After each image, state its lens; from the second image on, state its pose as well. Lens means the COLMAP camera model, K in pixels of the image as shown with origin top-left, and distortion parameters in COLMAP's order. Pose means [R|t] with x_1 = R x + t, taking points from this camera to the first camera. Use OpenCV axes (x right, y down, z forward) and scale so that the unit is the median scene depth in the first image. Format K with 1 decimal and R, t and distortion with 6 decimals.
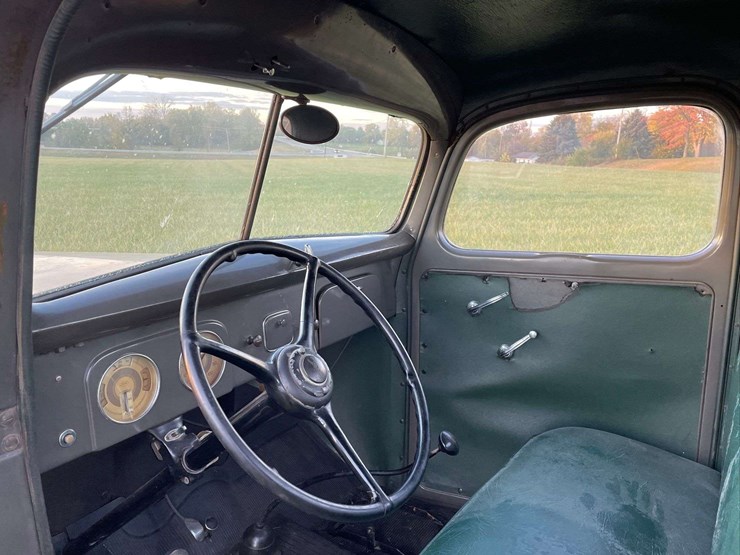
lens RADIAL K [[549.8, 0, 363.3], [0, 549.8, 279.2], [0, 0, 1]] dist [0.082904, -0.115868]
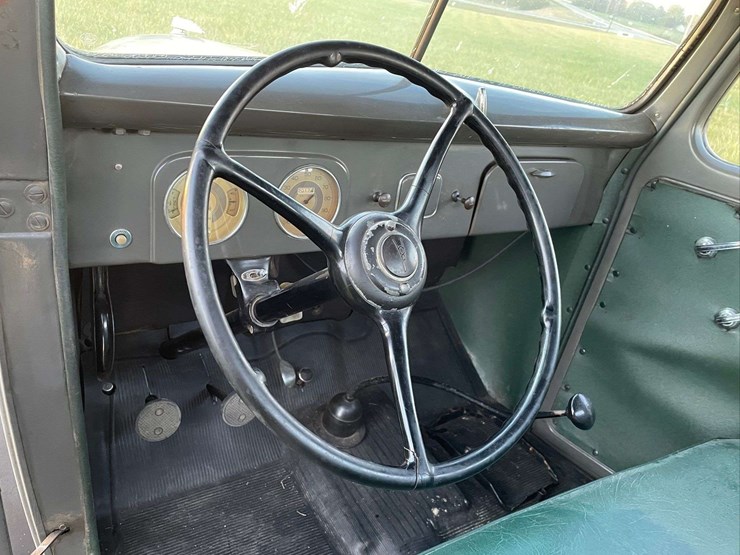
lens RADIAL K [[558.3, 0, 370.0], [0, 558.3, 277.5], [0, 0, 1]] dist [0.078031, -0.104360]
pose [[0.893751, 0.330167, -0.303643, 0.068084], [-0.254388, 0.930616, 0.263135, 0.009568], [0.369454, -0.157934, 0.915730, 0.233098]]
